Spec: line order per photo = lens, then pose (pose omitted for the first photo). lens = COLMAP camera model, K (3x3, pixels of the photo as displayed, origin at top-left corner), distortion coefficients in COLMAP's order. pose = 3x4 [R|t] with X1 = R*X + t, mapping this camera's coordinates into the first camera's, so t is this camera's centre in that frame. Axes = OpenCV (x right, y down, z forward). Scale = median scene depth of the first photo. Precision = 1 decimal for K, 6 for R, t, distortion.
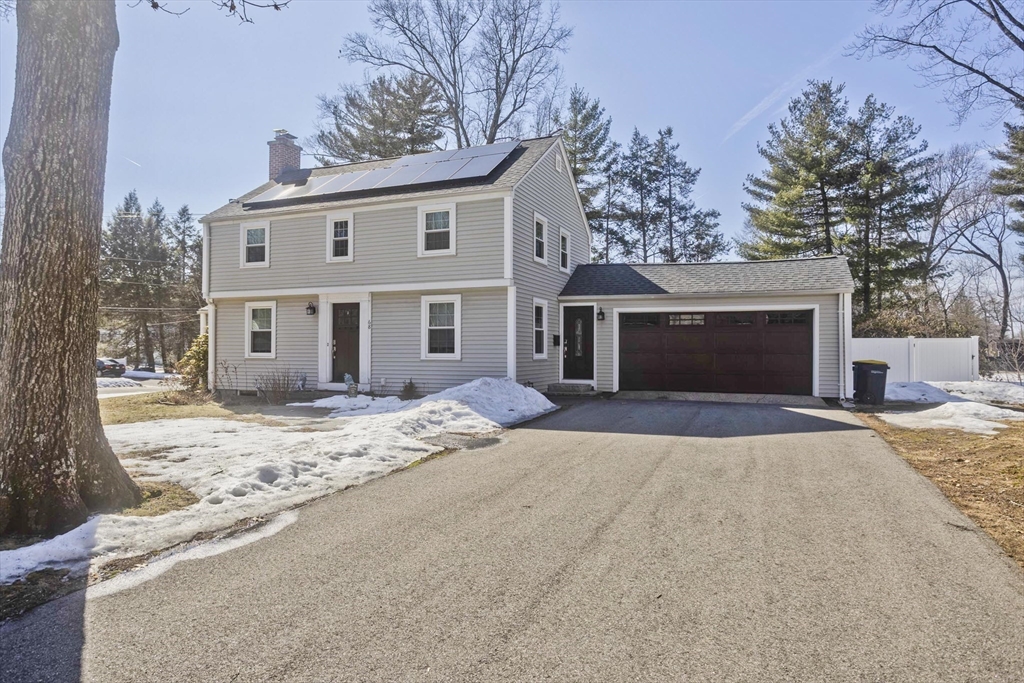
lens RADIAL K [[644.6, 0, 509.4], [0, 644.6, 339.5], [0, 0, 1]] dist [-0.001507, 0.003340]
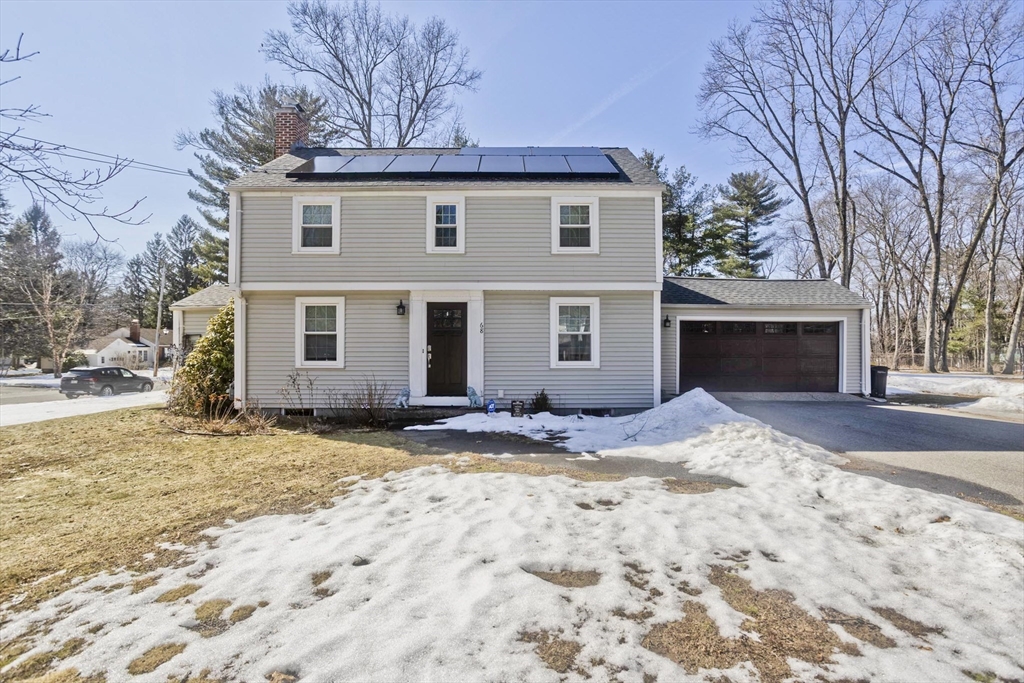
lens RADIAL K [[493.5, 0, 508.7], [0, 493.5, 341.8], [0, 0, 1]] dist [-0.014472, 0.000396]
pose [[0.923093, 0.004632, 0.384550, -0.433108], [-0.005901, 0.999980, 0.002121, -0.006304], [-0.384532, -0.004227, 0.923102, 0.369348]]
